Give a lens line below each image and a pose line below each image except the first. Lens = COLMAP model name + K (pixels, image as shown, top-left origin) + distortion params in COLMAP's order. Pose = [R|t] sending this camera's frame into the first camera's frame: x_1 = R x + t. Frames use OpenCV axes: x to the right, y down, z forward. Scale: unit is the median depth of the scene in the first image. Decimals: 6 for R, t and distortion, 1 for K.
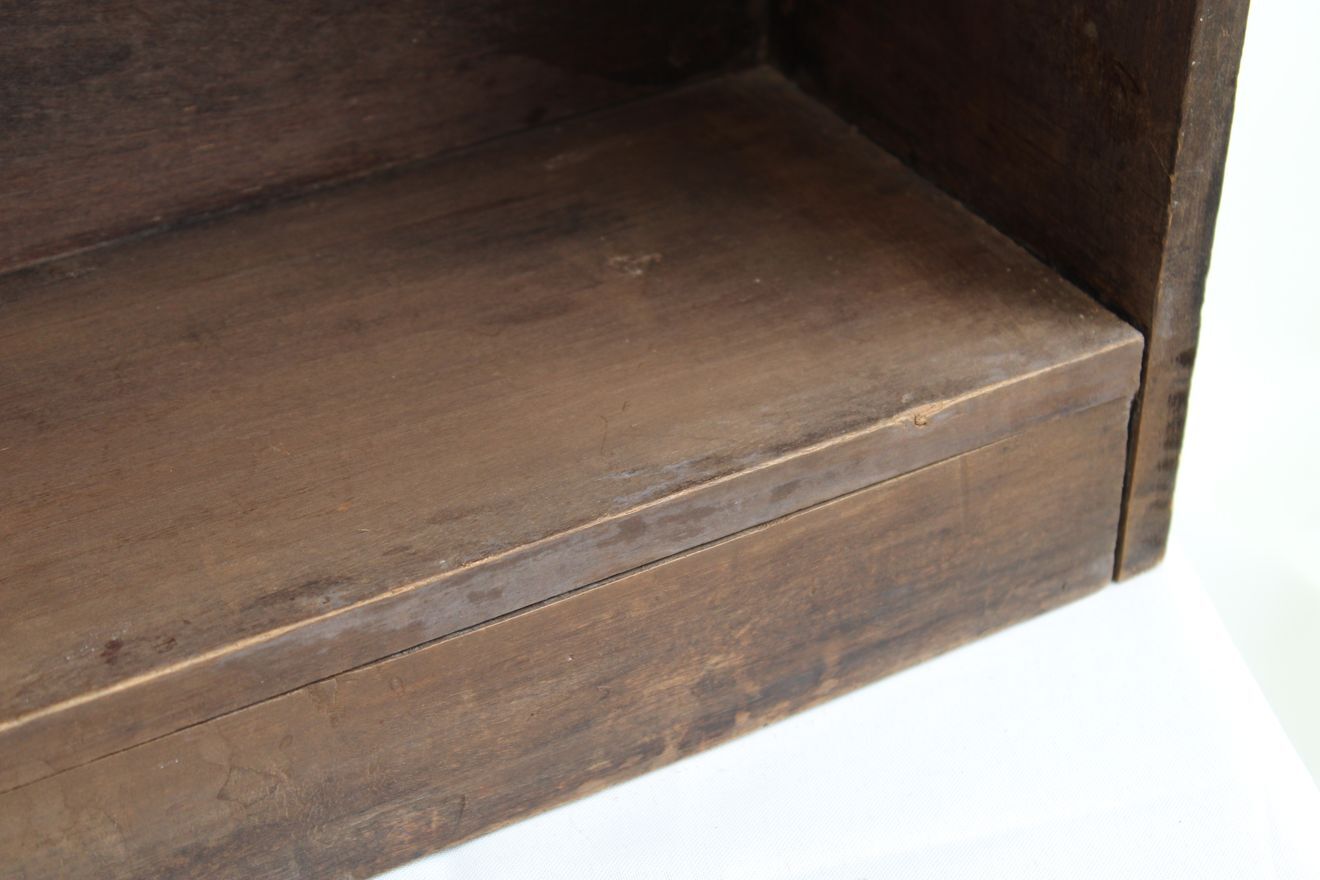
lens RADIAL K [[3398.3, 0, 659.9], [0, 3398.3, 440.0], [0, 0, 1]] dist [0.098072, 0.000000]
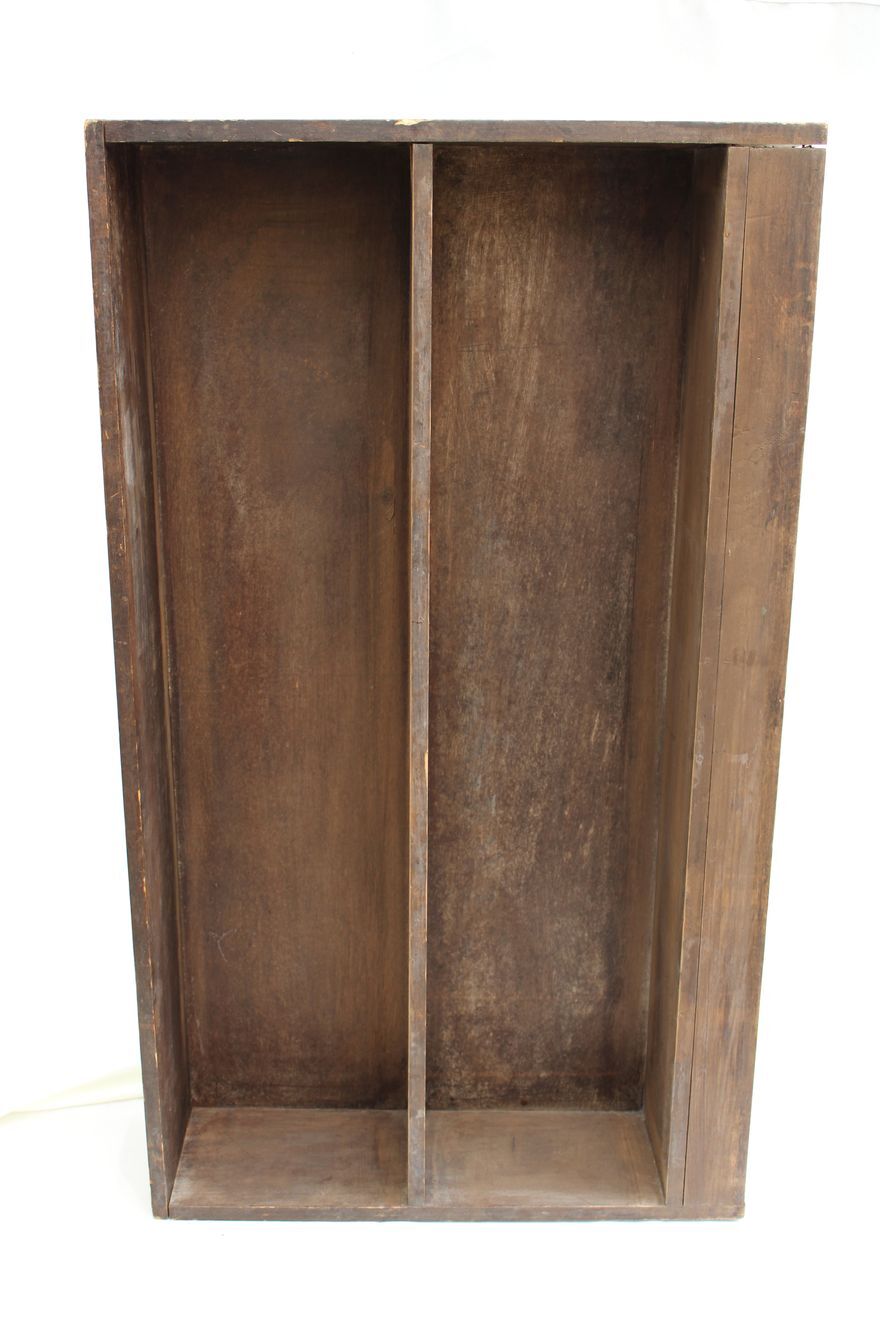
lens RADIAL K [[1646.7, 0, 439.9], [0, 1646.7, 660.1], [0, 0, 1]] dist [-0.017563, 0.000000]
pose [[-0.053916, -0.598901, -0.799006, 1.128872], [0.806894, 0.445239, -0.388181, 0.577996], [0.588231, -0.665642, 0.459244, -0.195329]]
